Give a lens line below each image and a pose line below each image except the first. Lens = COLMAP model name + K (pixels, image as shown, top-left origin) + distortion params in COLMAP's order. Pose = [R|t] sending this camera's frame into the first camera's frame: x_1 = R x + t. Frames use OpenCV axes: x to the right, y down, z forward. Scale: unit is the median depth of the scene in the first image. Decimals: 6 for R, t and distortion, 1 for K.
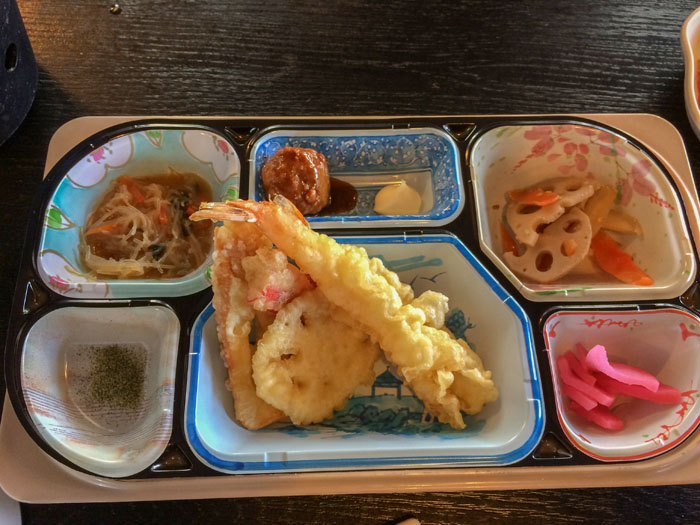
lens RADIAL K [[599.8, 0, 349.4], [0, 599.8, 262.4], [0, 0, 1]] dist [-0.006689, -0.011382]
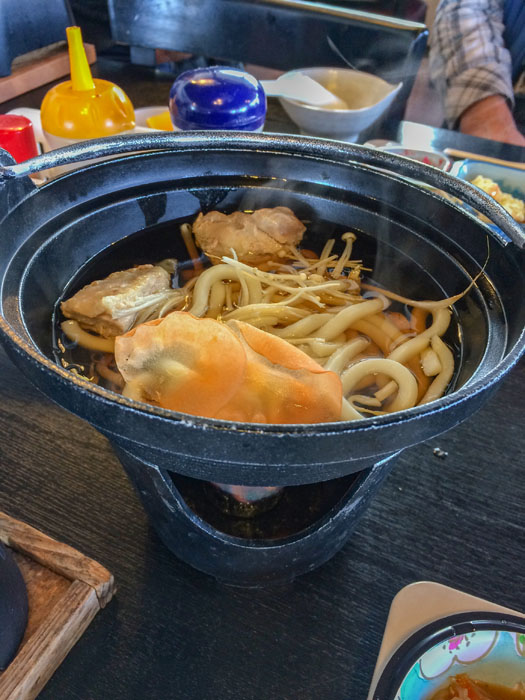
lens RADIAL K [[599.8, 0, 263.3], [0, 599.8, 351.3], [0, 0, 1]] dist [-0.006689, -0.011382]
pose [[0.917740, 0.258042, -0.301940, -0.504409], [-0.370725, 0.829336, -0.418048, -0.073477], [0.142536, 0.495596, 0.856778, 0.089038]]
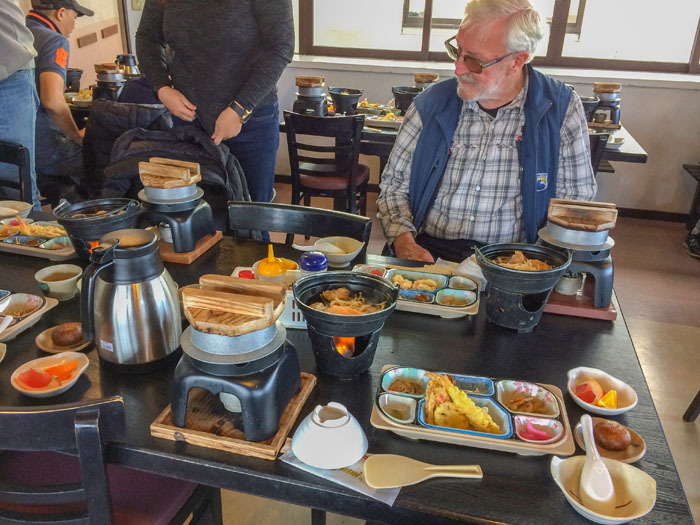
lens RADIAL K [[599.8, 0, 349.9], [0, 599.8, 262.5], [0, 0, 1]] dist [-0.006689, -0.011382]
pose [[0.979711, 0.070436, -0.187629, -0.036425], [-0.184202, 0.685343, -0.704539, 2.052161], [0.078965, 0.724806, 0.684412, -2.090922]]
